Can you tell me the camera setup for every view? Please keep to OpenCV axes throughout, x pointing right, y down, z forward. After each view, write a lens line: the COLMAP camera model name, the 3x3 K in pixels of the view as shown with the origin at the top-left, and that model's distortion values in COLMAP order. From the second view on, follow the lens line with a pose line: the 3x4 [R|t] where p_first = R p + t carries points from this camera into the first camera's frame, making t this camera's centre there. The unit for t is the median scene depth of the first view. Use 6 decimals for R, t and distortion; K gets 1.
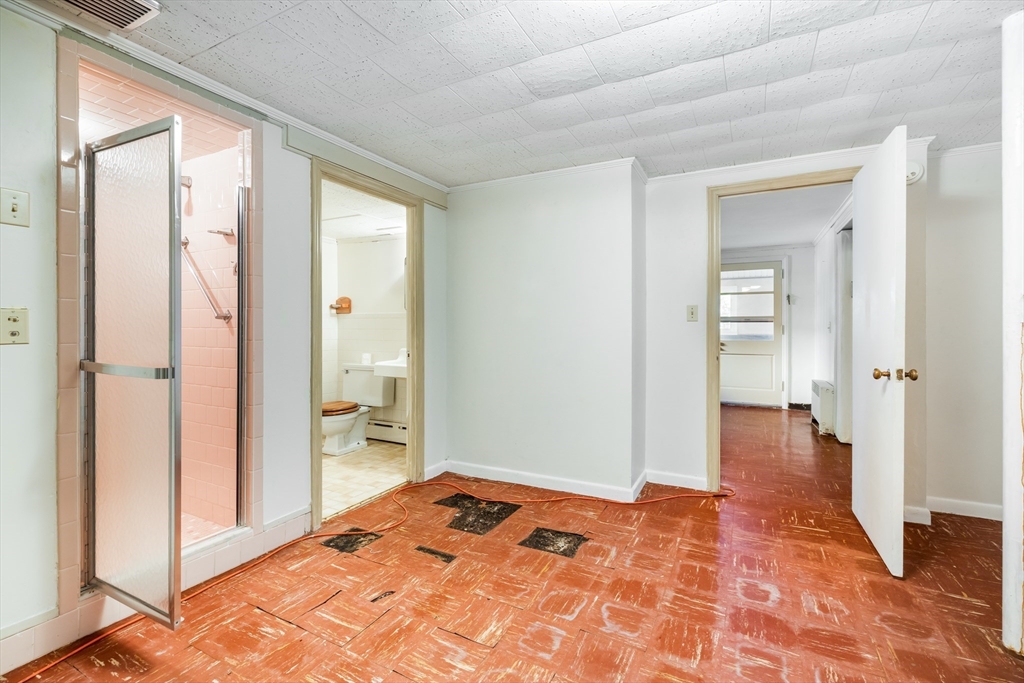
lens RADIAL K [[440.1, 0, 516.3], [0, 440.1, 332.1], [0, 0, 1]] dist [0.003110, -0.000457]
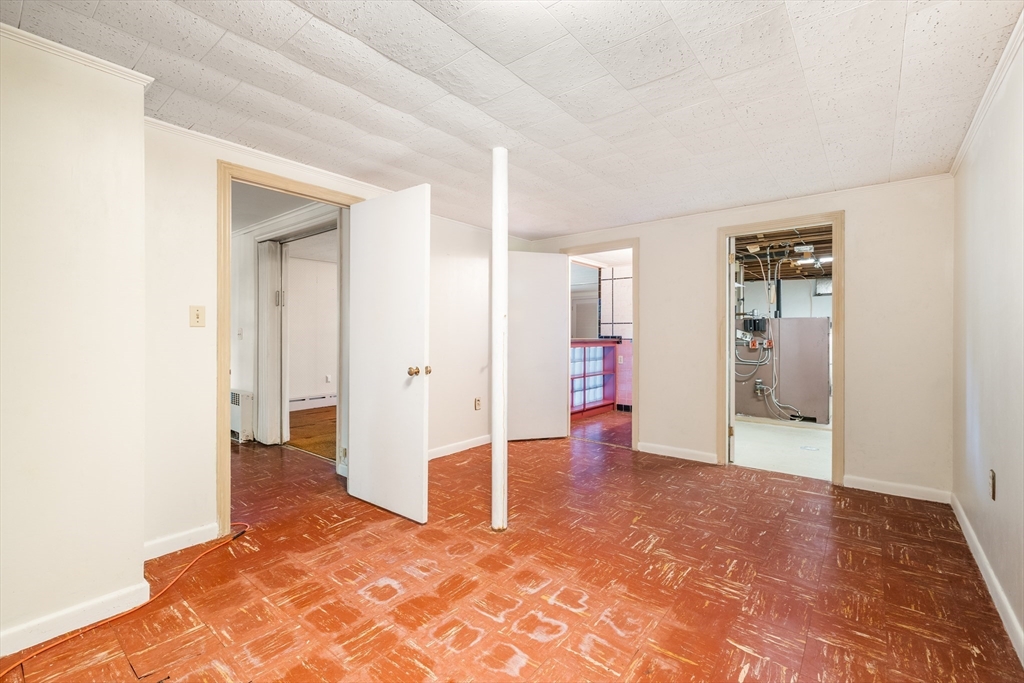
lens RADIAL K [[454.0, 0, 513.8], [0, 454.0, 338.6], [0, 0, 1]] dist [0.001533, 0.000198]
pose [[0.196259, -0.010313, 0.980498, -0.410727], [0.008762, 0.999923, 0.008763, -0.009008], [-0.980513, 0.006872, 0.196334, 0.460398]]
